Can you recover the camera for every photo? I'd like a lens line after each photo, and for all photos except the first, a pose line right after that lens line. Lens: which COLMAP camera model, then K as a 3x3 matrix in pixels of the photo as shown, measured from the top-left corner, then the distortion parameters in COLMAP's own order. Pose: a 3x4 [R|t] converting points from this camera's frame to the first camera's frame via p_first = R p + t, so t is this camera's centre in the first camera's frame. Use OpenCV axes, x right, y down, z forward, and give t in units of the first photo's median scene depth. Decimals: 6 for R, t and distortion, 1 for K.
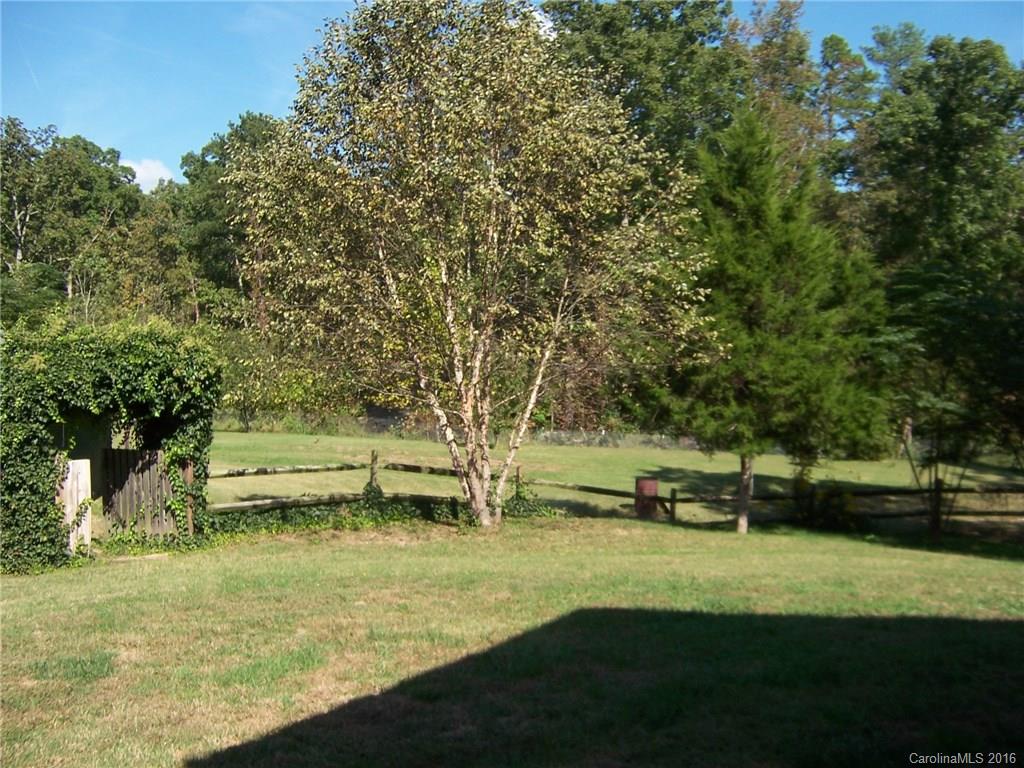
lens RADIAL K [[1018.6, 0, 538.7], [0, 1018.6, 389.1], [0, 0, 1]] dist [-0.144864, 0.263990]
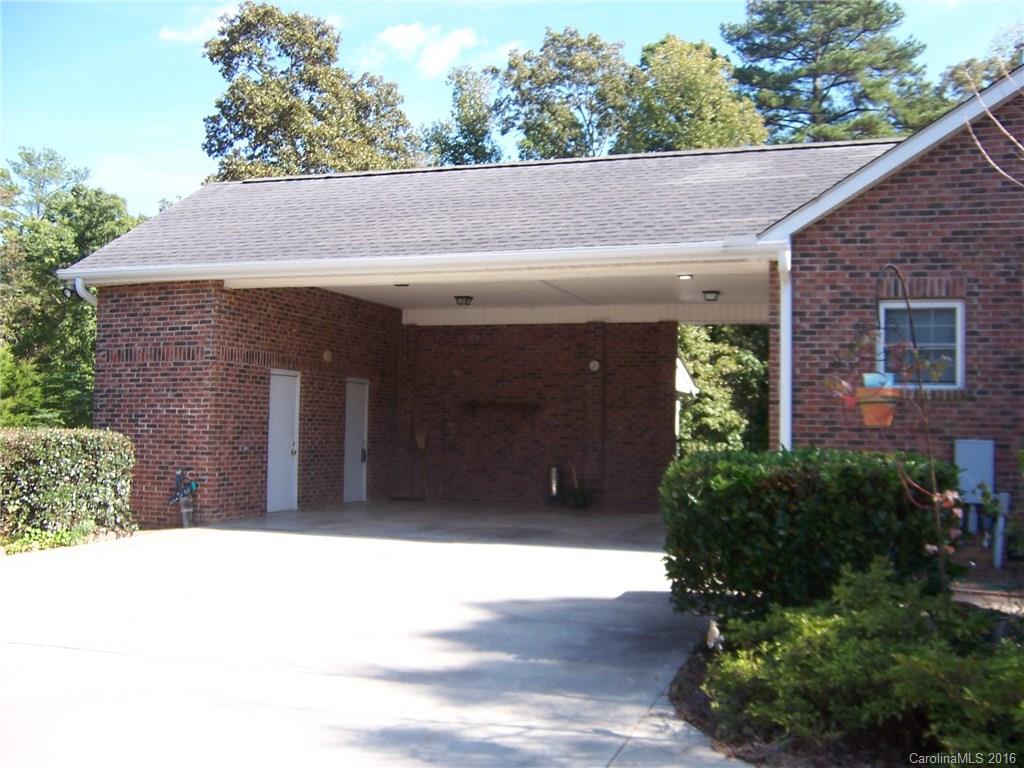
lens RADIAL K [[1018.6, 0, 538.7], [0, 1018.6, 389.1], [0, 0, 1]] dist [-0.144864, 0.263990]
pose [[0.683624, 0.044972, 0.728447, -0.121621], [0.013444, 0.997154, -0.074178, 0.015872], [-0.729711, 0.060503, 0.681074, -0.300095]]
